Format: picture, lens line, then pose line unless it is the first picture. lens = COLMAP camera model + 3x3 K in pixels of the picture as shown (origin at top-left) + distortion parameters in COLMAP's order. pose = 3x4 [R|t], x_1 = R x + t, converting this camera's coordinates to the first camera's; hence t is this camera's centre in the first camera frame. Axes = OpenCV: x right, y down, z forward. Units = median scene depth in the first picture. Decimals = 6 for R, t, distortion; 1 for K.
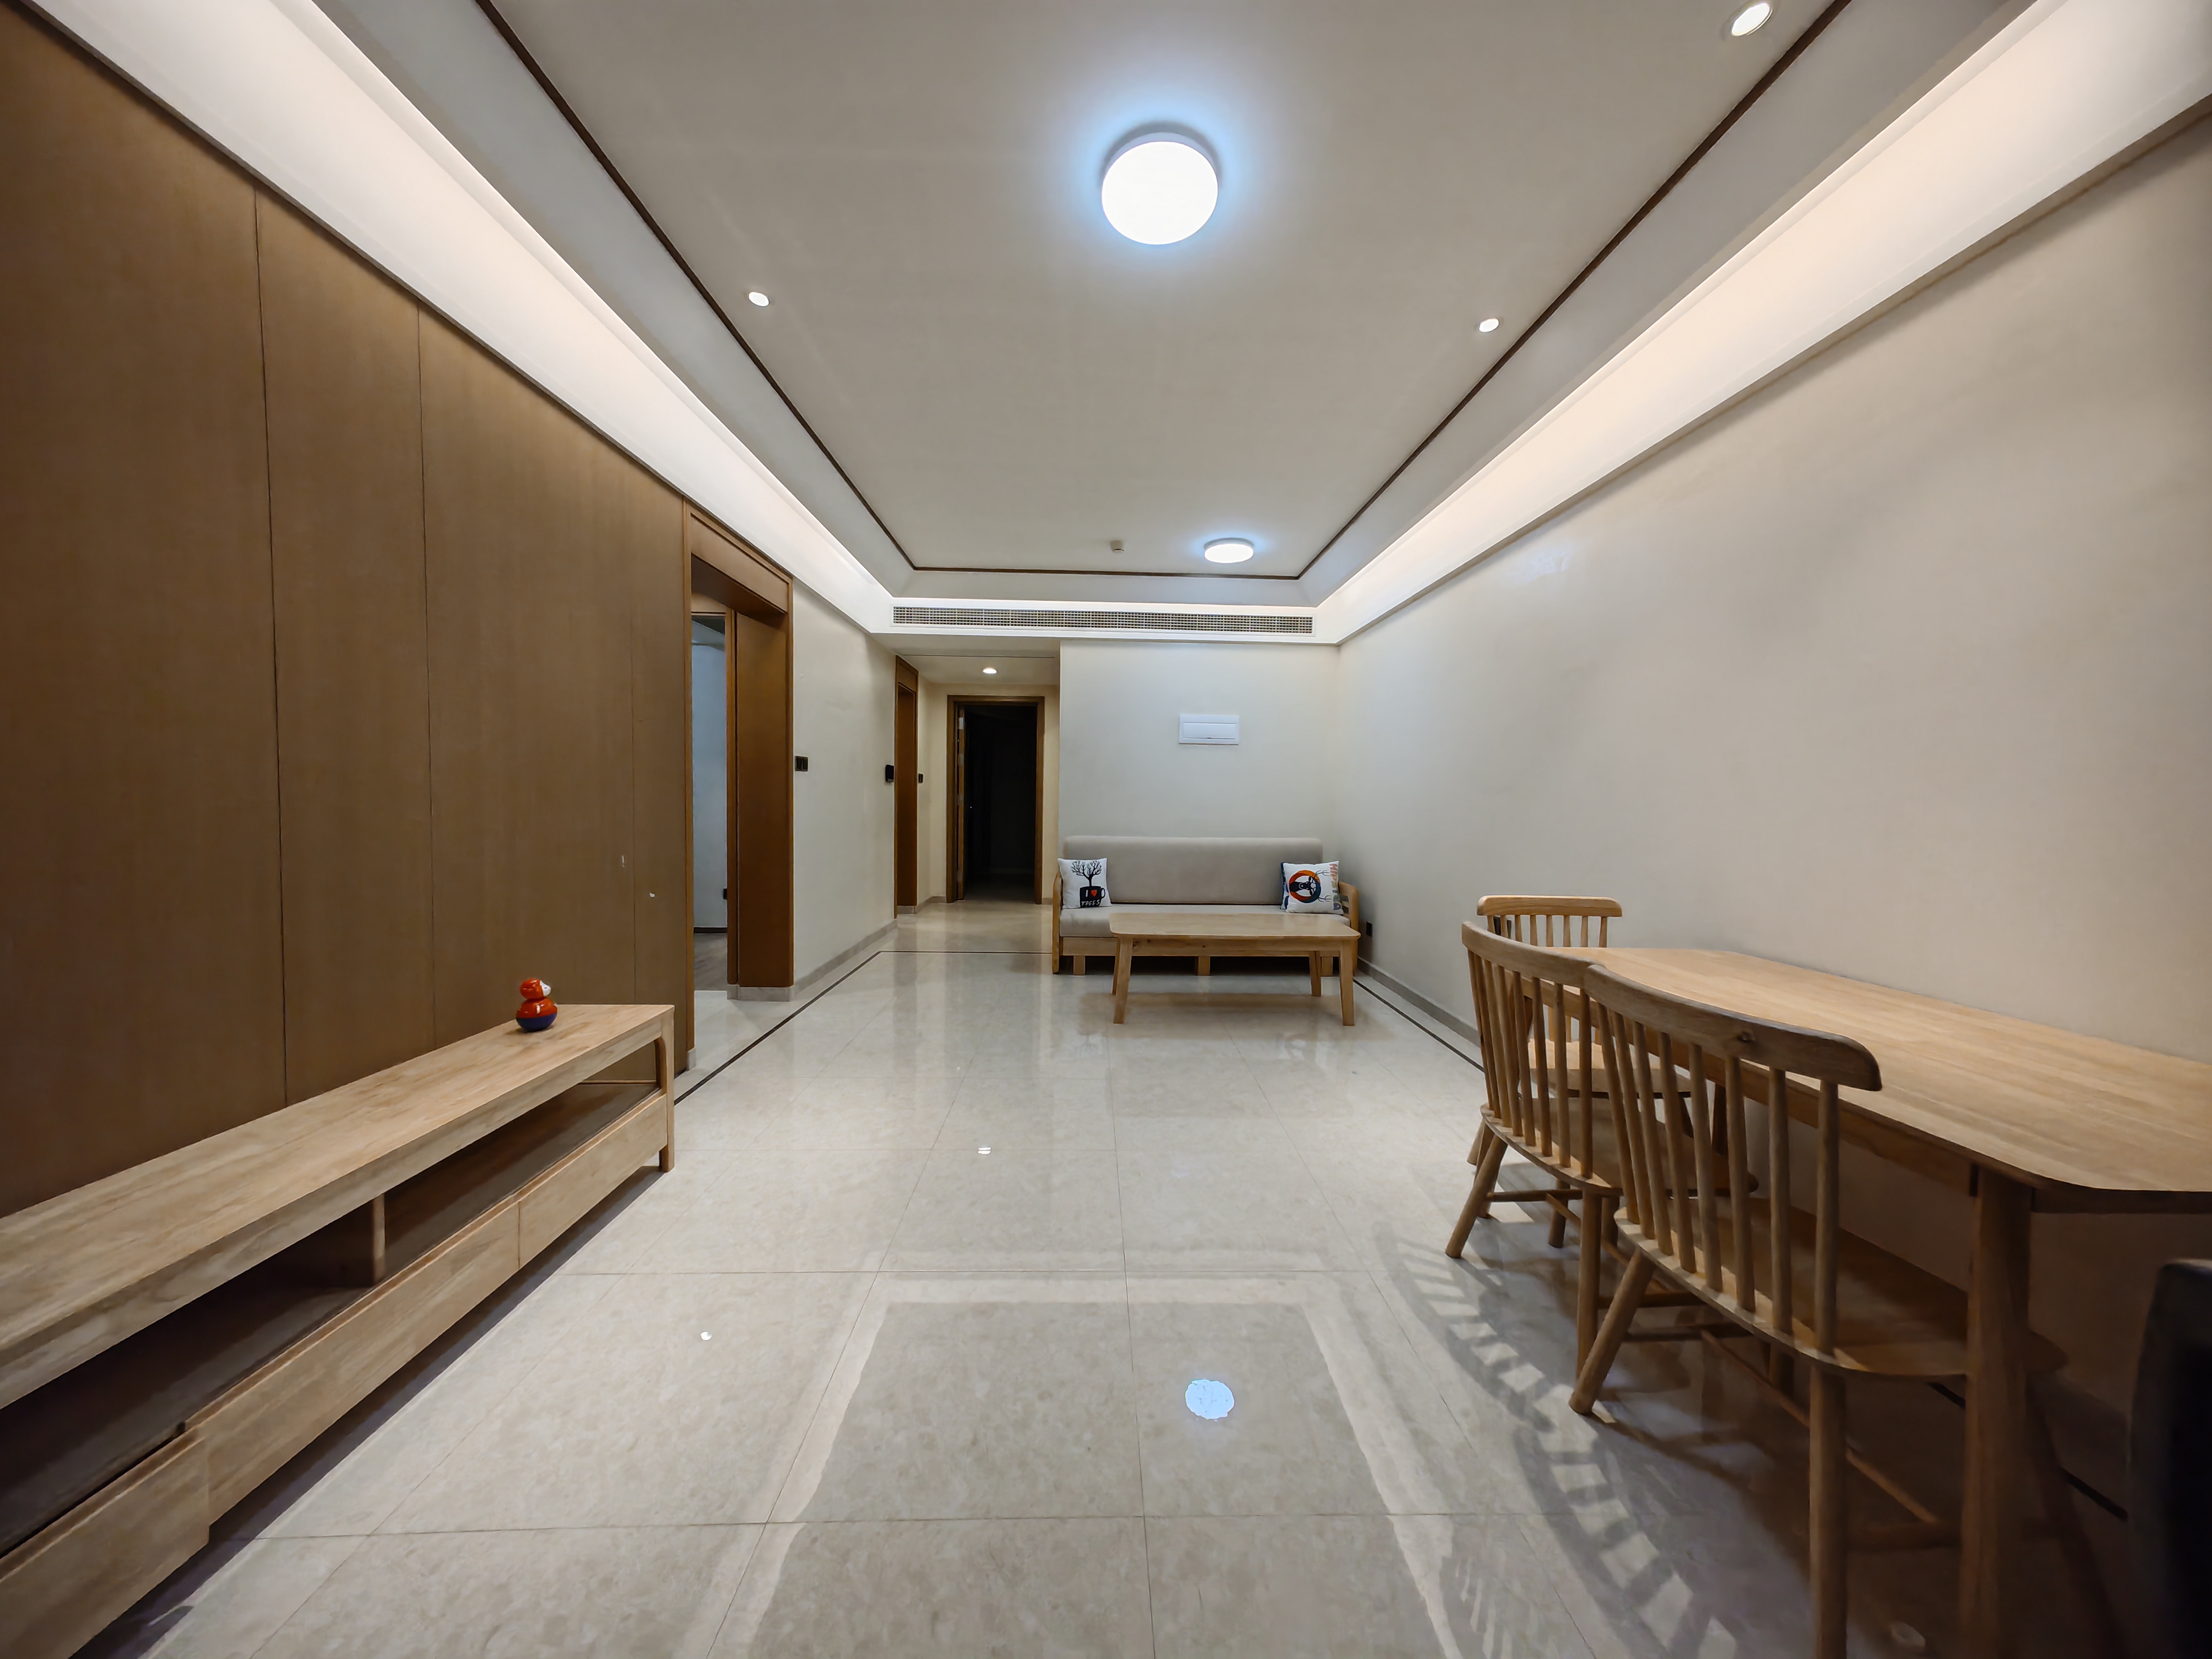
lens RADIAL K [[716.6, 0, 1109.5], [0, 716.6, 823.9], [0, 0, 1]] dist [0.008702, 0.000981]
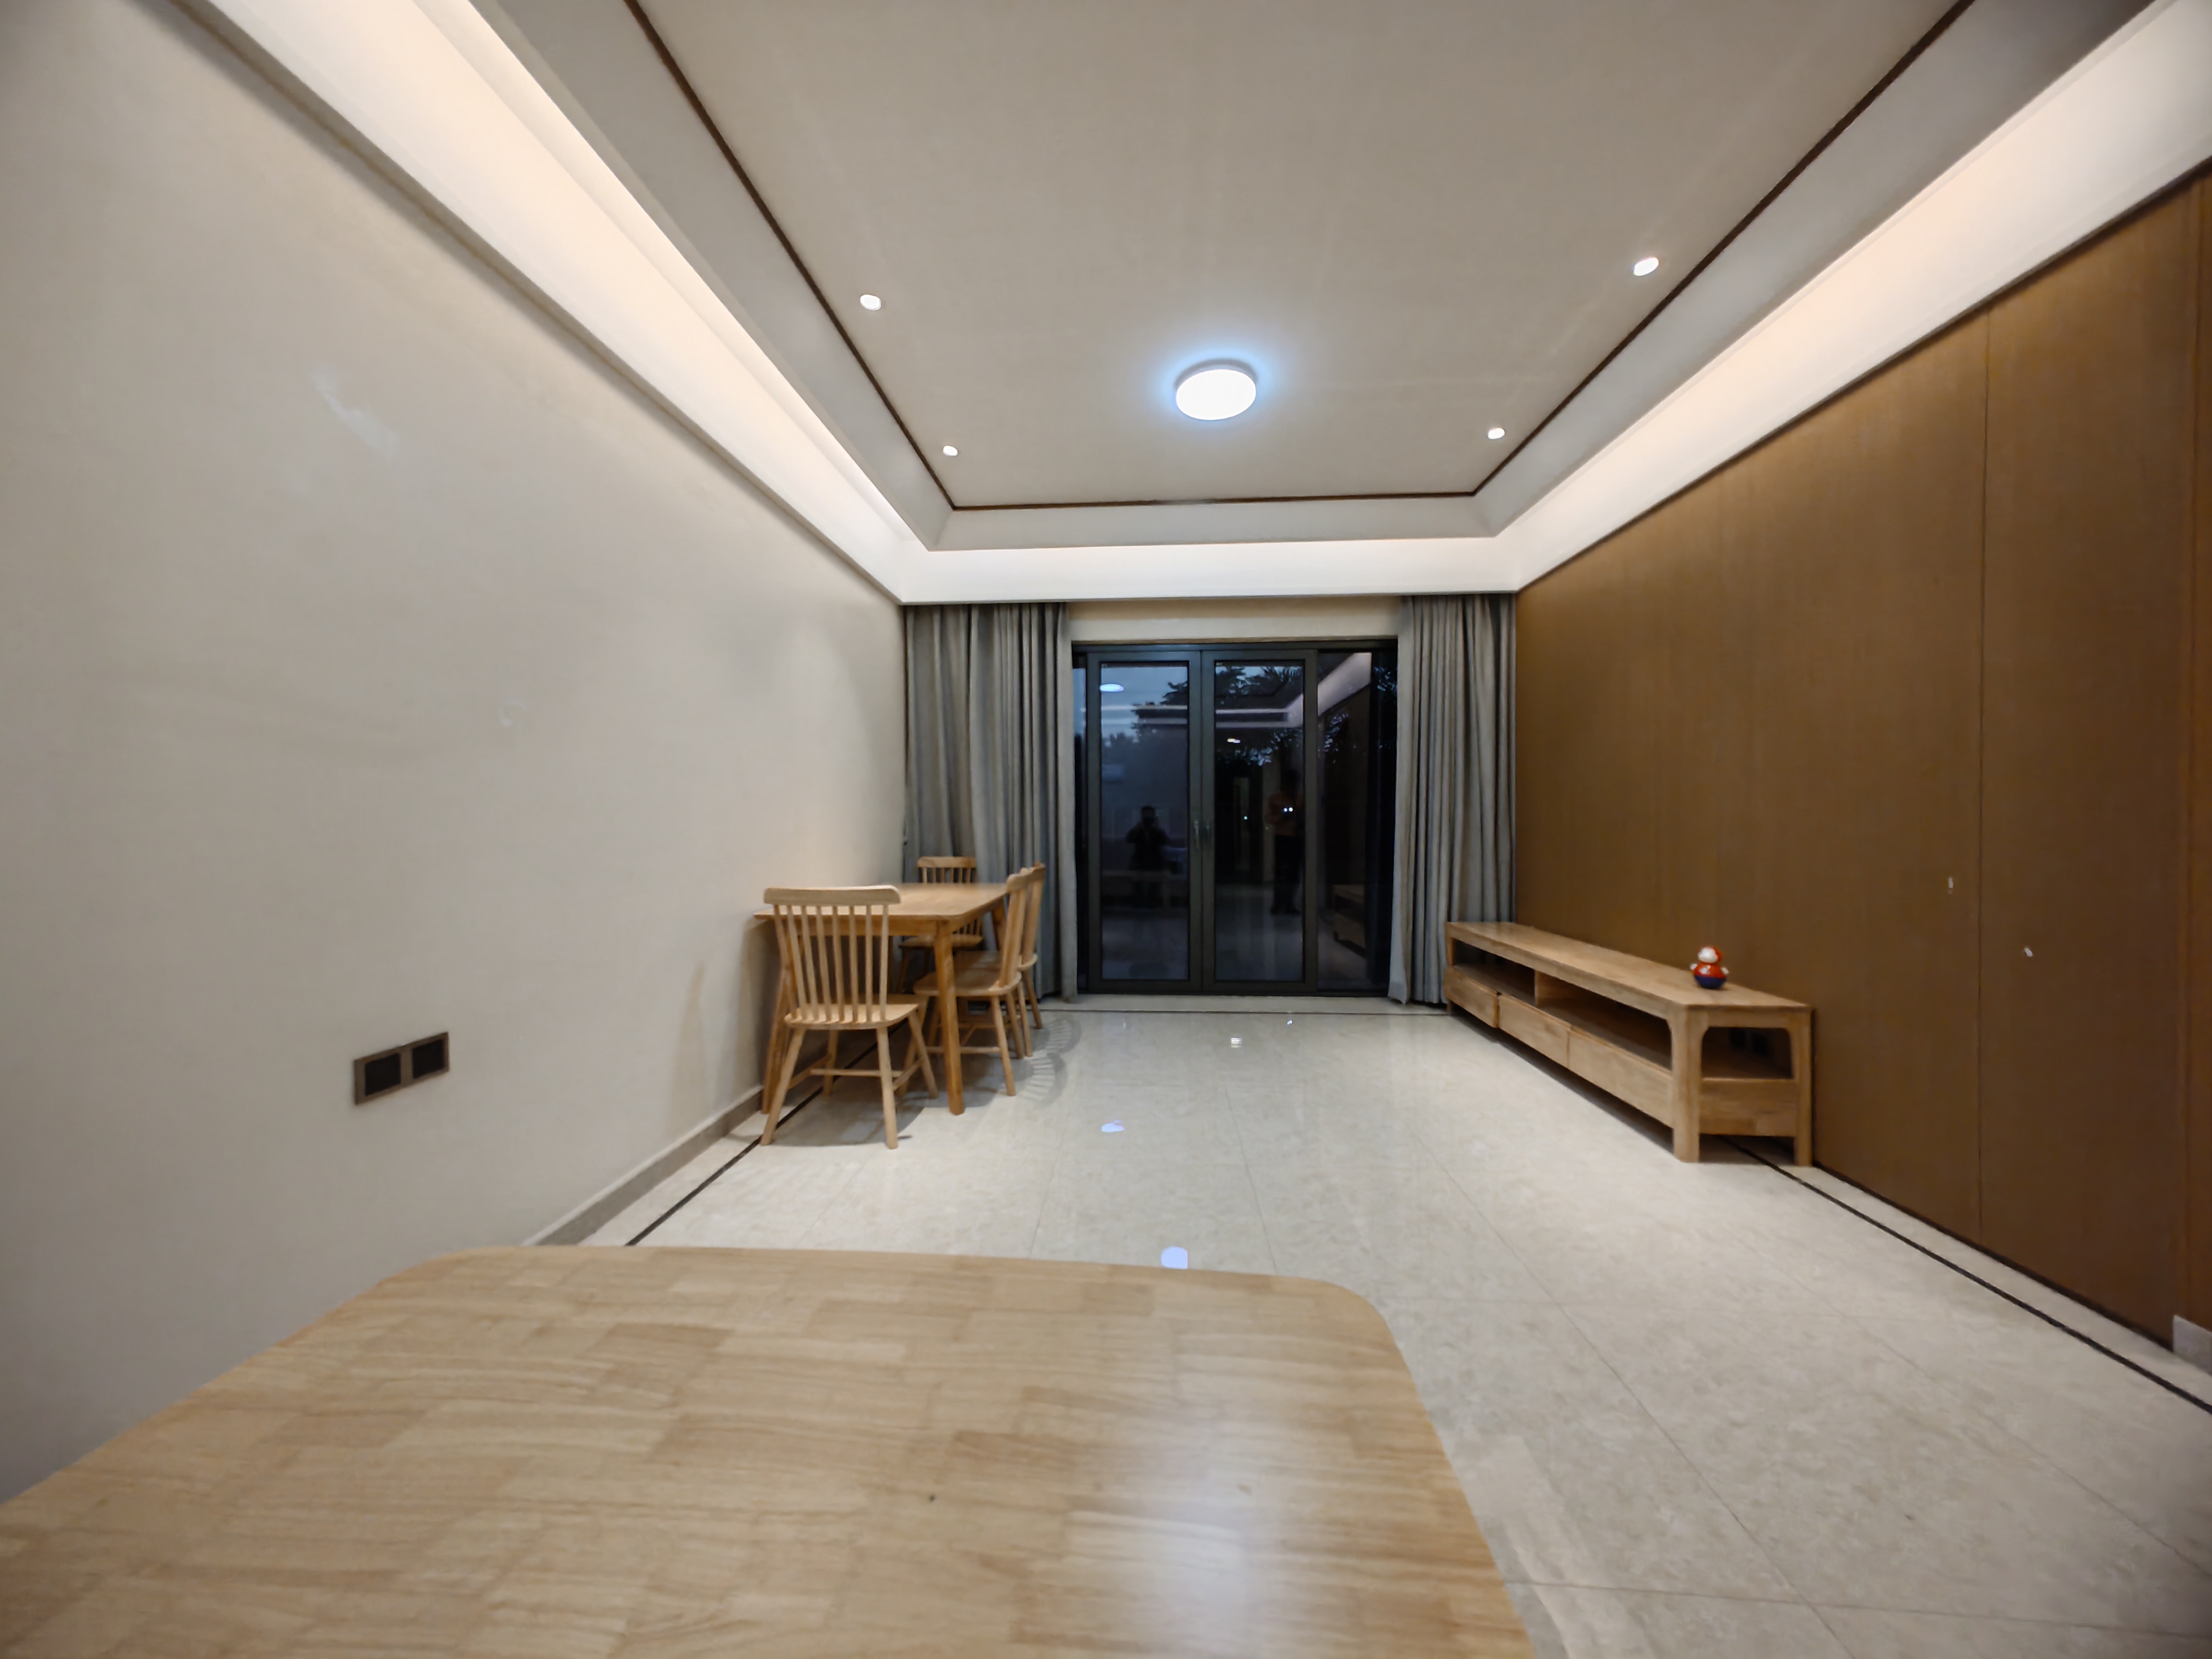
lens RADIAL K [[716.6, 0, 1109.5], [0, 716.6, 823.9], [0, 0, 1]] dist [0.008702, 0.000981]
pose [[-0.995733, -0.012813, 0.091388, 0.150163], [-0.008812, 0.998991, 0.044045, -0.053499], [-0.091860, 0.043052, -0.994841, 2.732745]]
